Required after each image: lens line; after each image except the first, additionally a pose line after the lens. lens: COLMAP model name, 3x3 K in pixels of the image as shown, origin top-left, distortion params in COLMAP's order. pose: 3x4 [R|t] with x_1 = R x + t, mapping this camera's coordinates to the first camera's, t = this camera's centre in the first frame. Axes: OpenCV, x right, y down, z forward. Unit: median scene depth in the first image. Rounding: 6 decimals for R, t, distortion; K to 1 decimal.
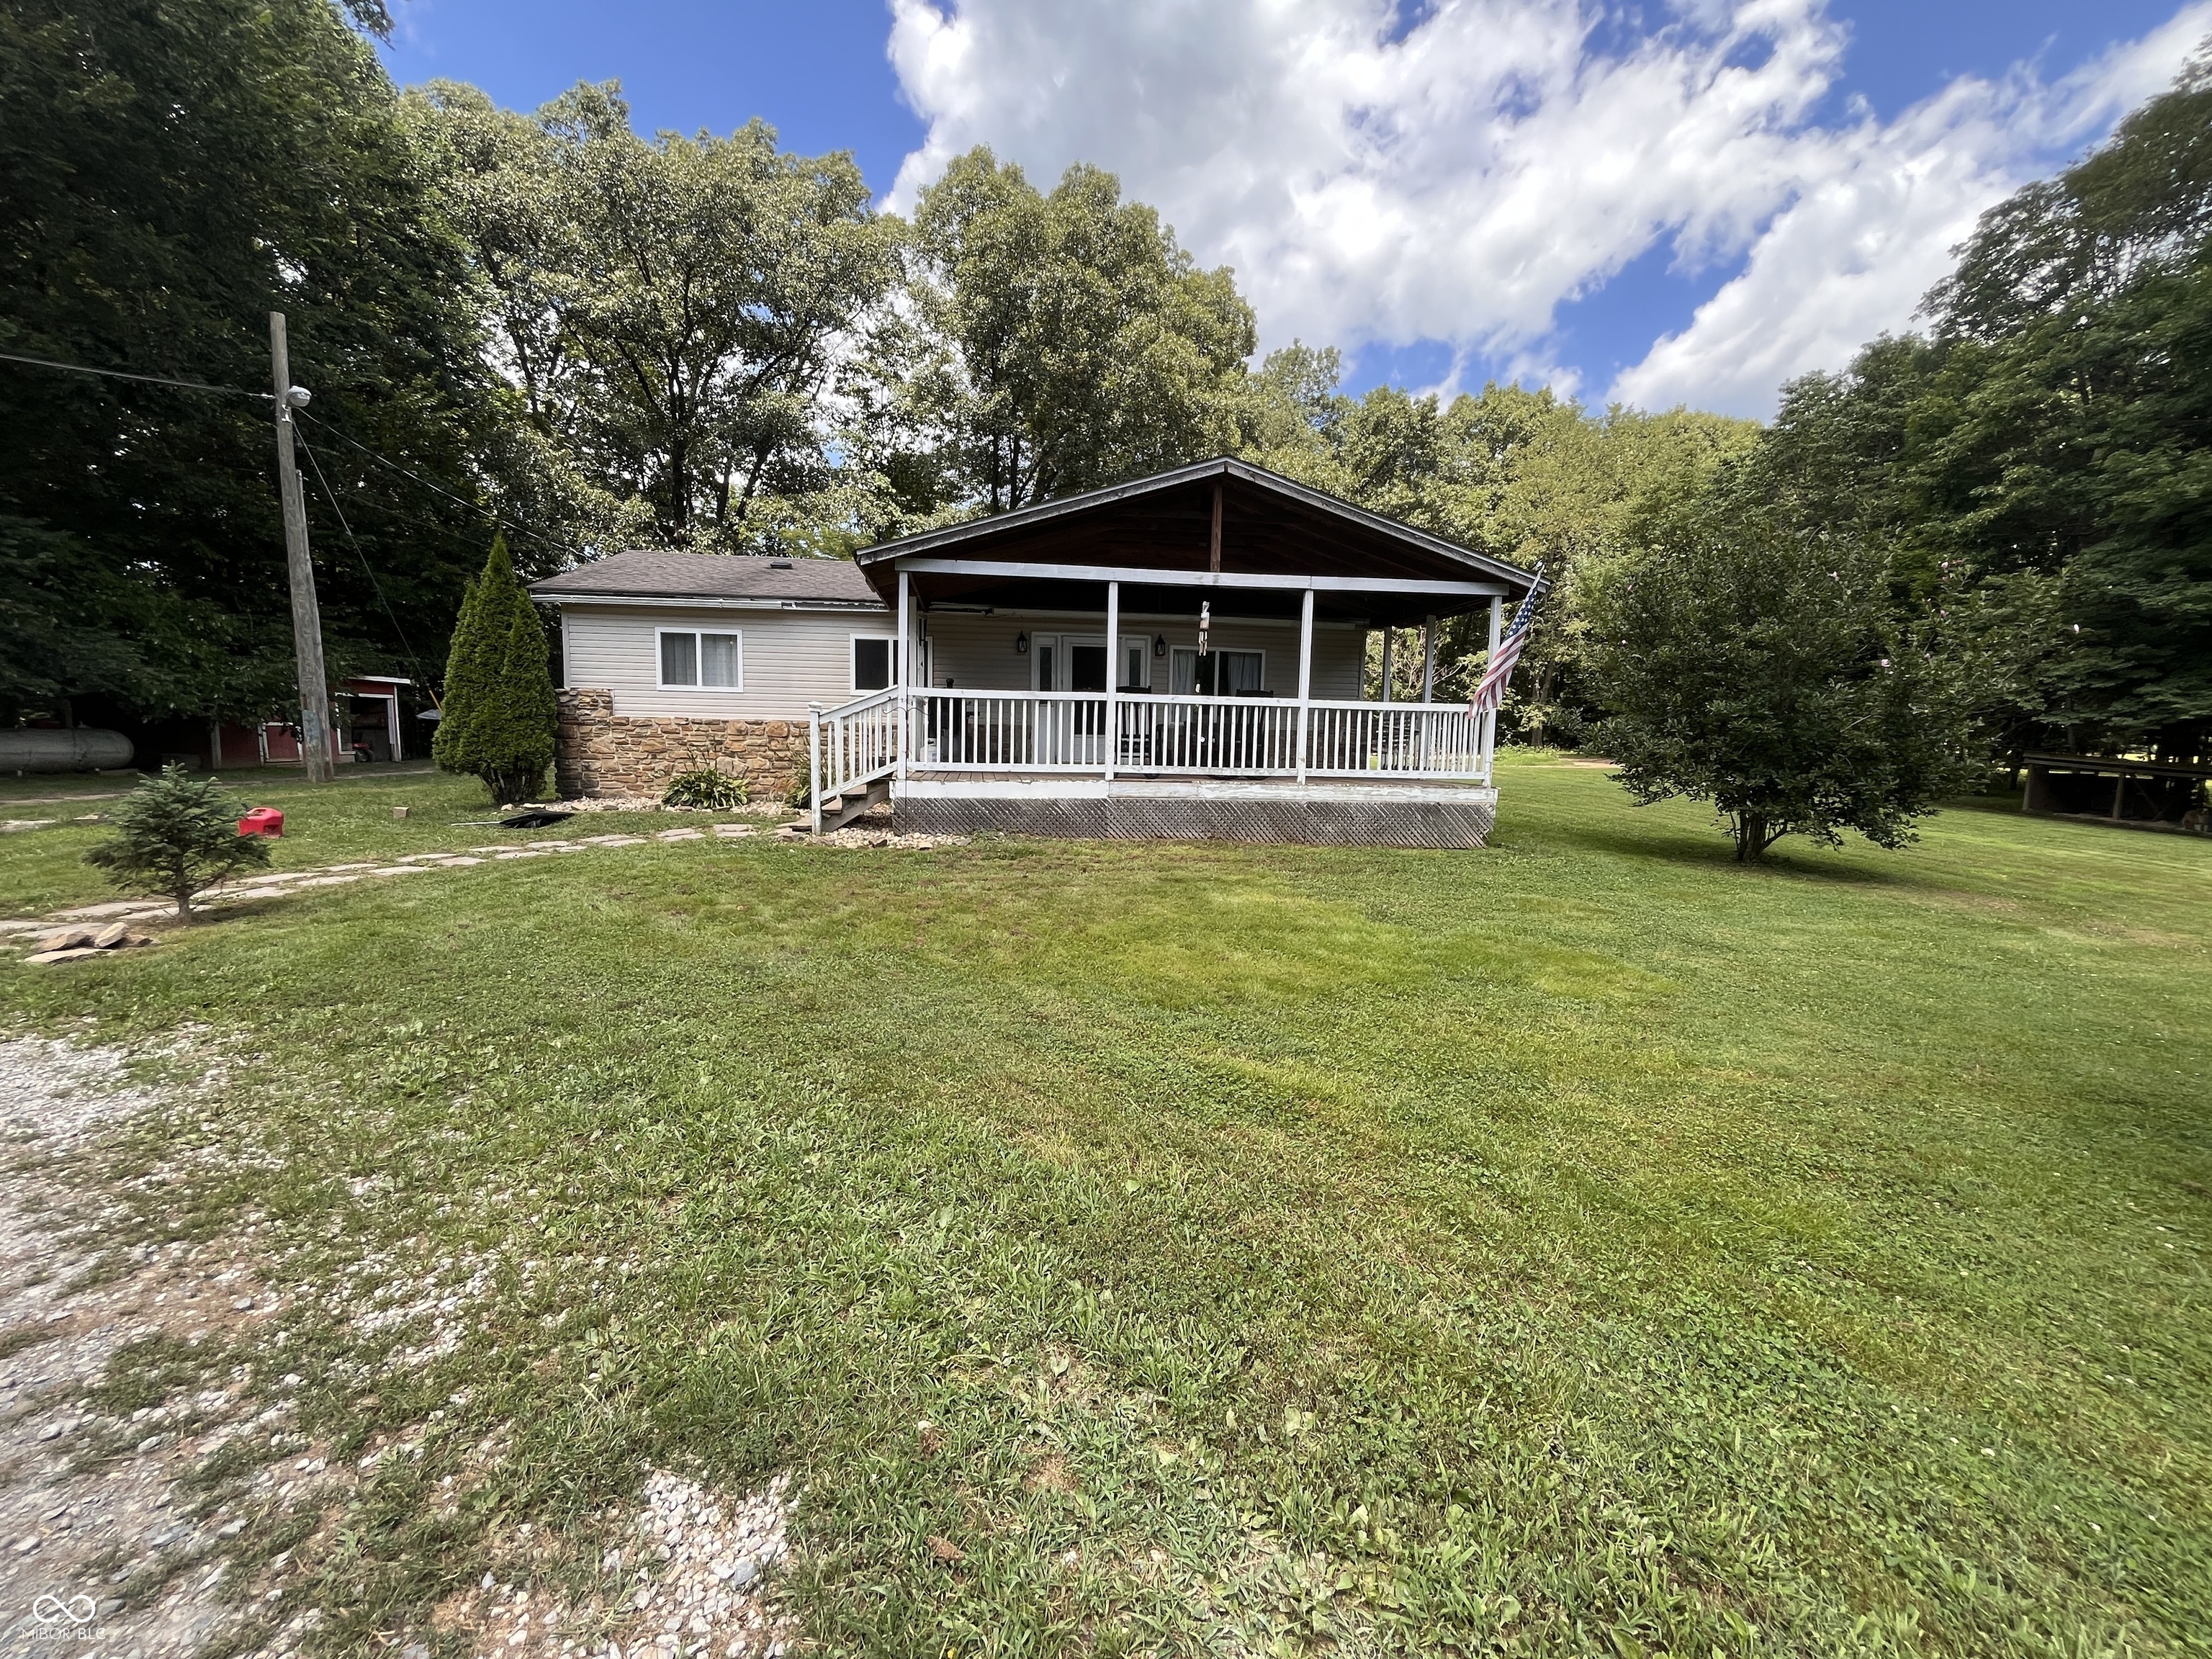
lens RADIAL K [[886.3, 0, 1116.2], [0, 886.3, 832.4], [0, 0, 1]] dist [-0.002560, -0.000202]
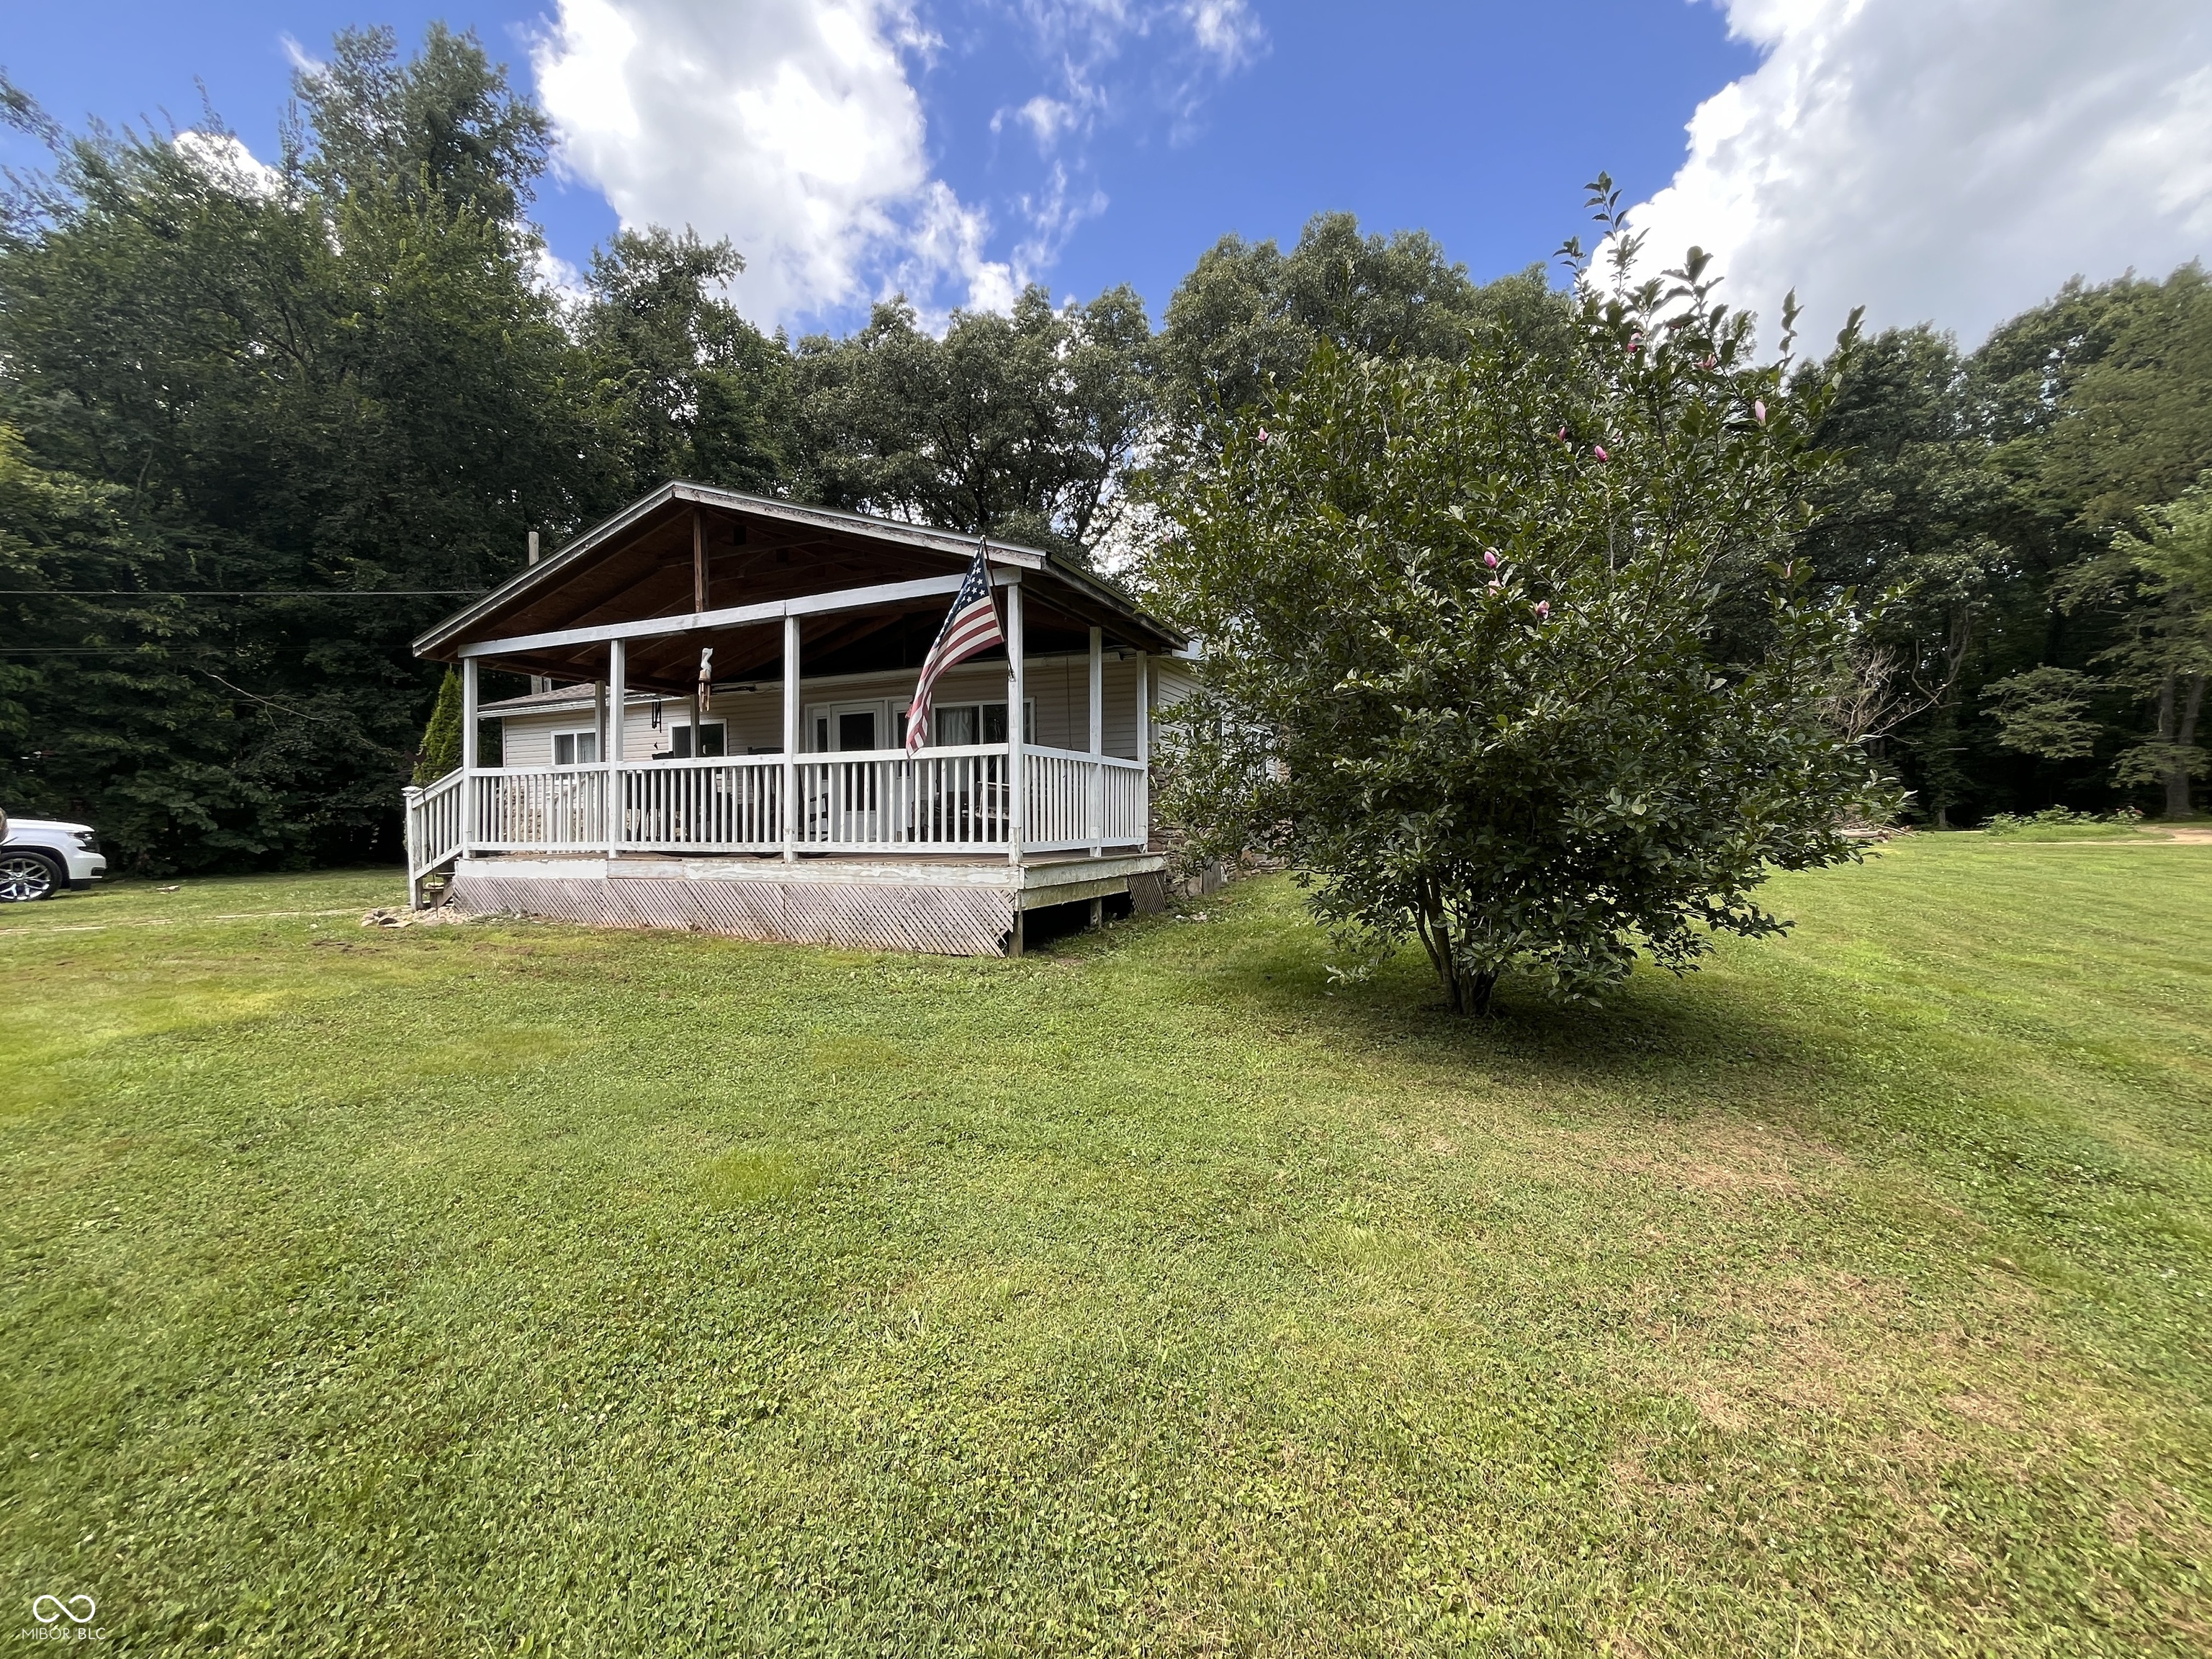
lens RADIAL K [[886.3, 0, 1106.0], [0, 886.3, 832.0], [0, 0, 1]] dist [-0.002560, -0.000202]
pose [[0.867373, -0.021678, -0.497186, 0.839282], [-0.026849, 0.995557, -0.090247, -0.017931], [0.496933, 0.091627, 0.862938, 0.465522]]
